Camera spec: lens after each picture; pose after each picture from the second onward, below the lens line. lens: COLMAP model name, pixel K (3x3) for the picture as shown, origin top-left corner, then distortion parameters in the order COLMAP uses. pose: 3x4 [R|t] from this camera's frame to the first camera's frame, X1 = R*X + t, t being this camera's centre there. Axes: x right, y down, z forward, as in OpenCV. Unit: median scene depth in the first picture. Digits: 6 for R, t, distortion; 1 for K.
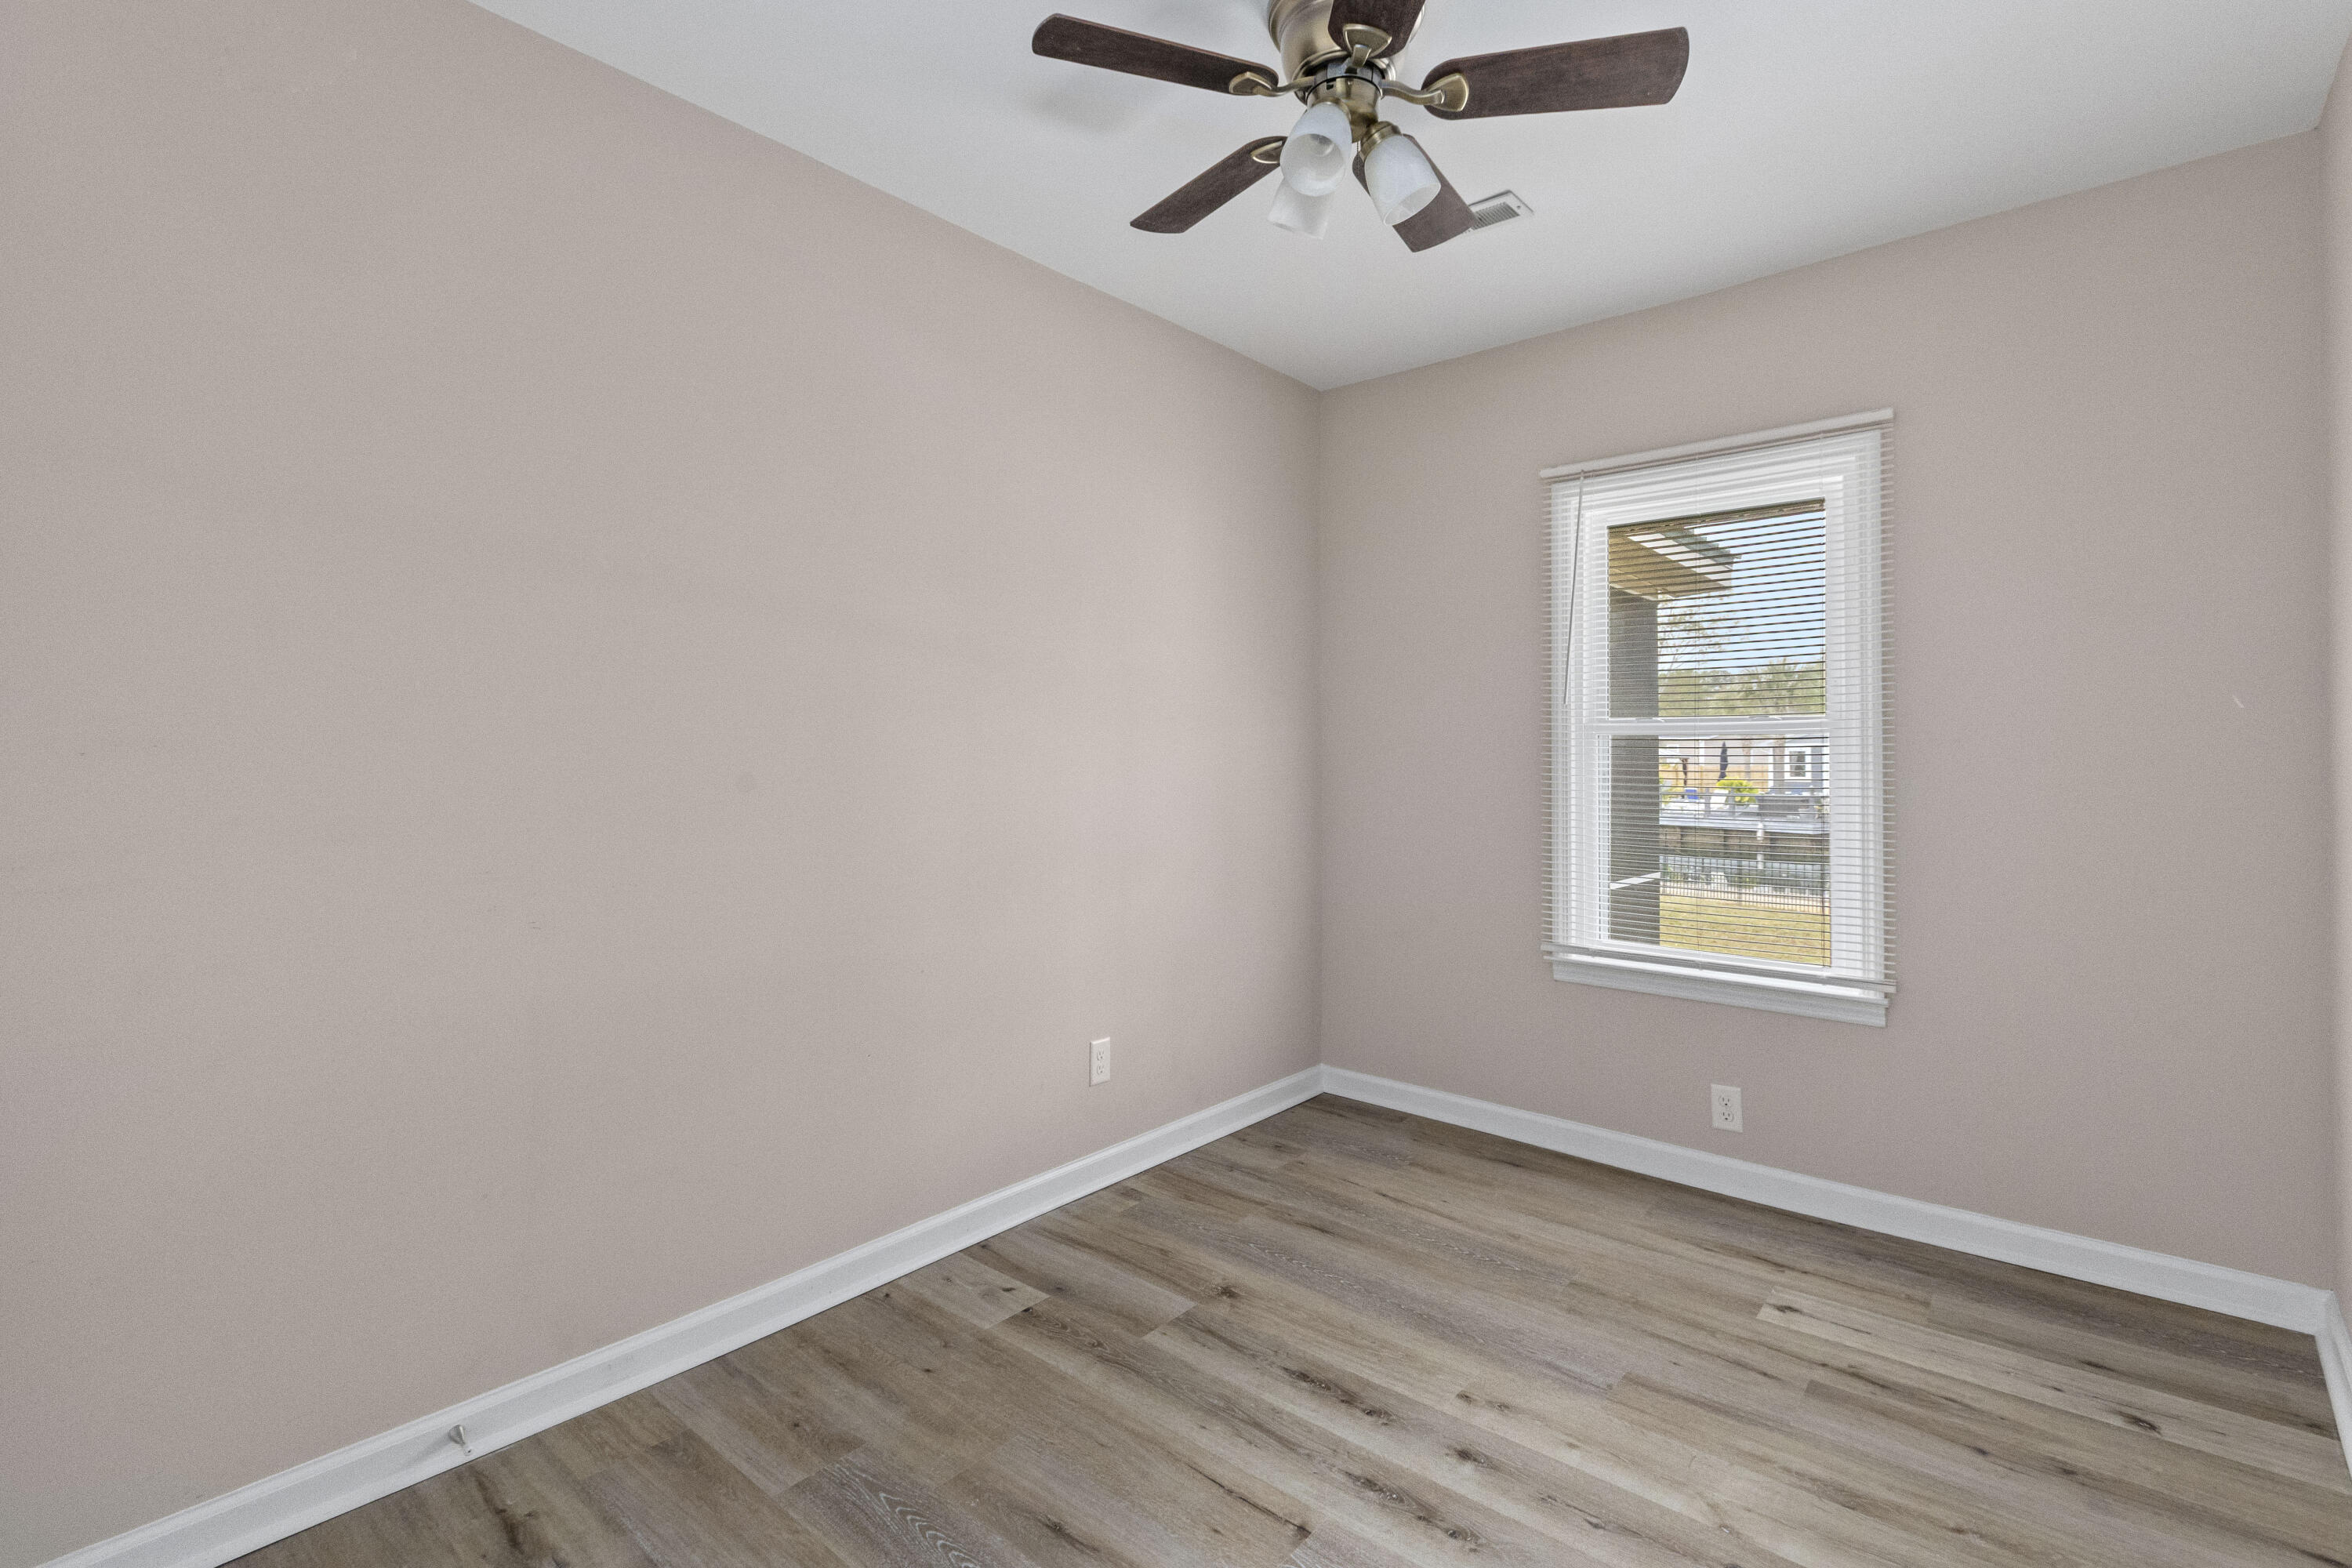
lens RADIAL K [[1070.4, 0, 1174.1], [0, 1070.4, 774.6], [0, 0, 1]] dist [-0.000755, -0.000021]
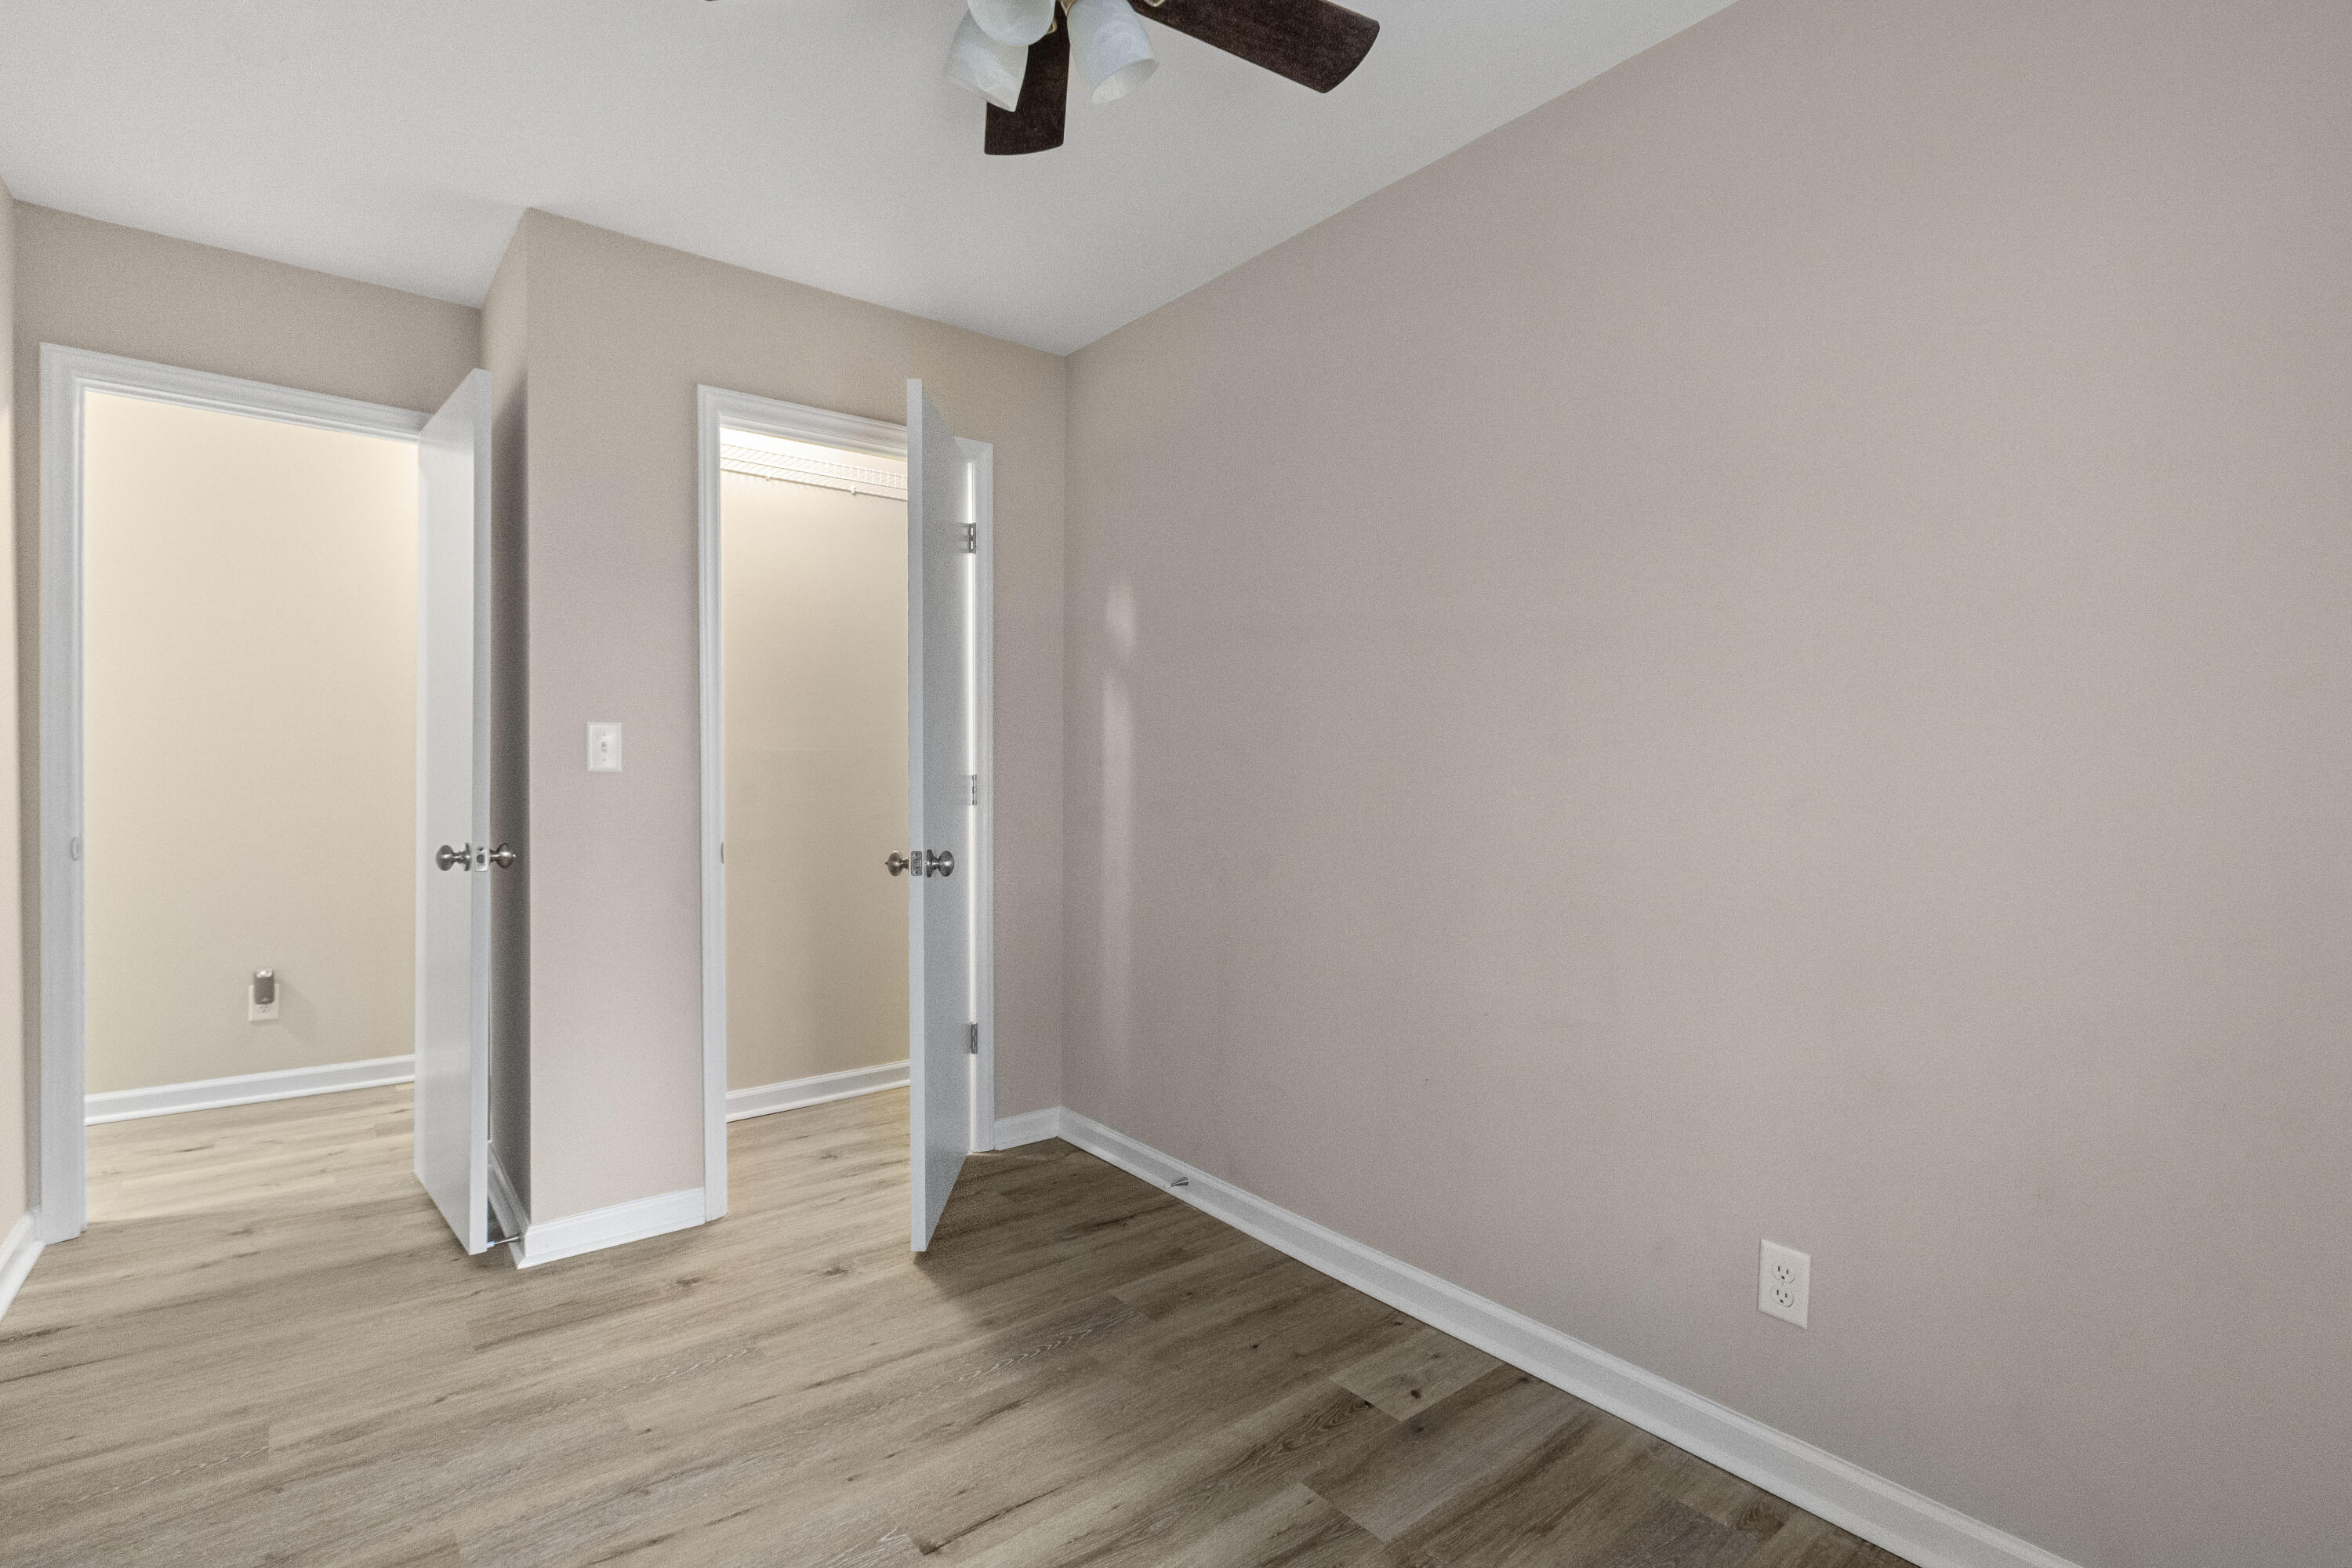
lens RADIAL K [[1070.4, 0, 1172.0], [0, 1070.4, 779.9], [0, 0, 1]] dist [-0.000755, -0.000021]
pose [[-0.174941, 0.004511, -0.984569, 0.793992], [-0.025688, 0.999628, 0.009144, -0.016896], [0.984244, 0.026891, -0.174760, 1.034101]]
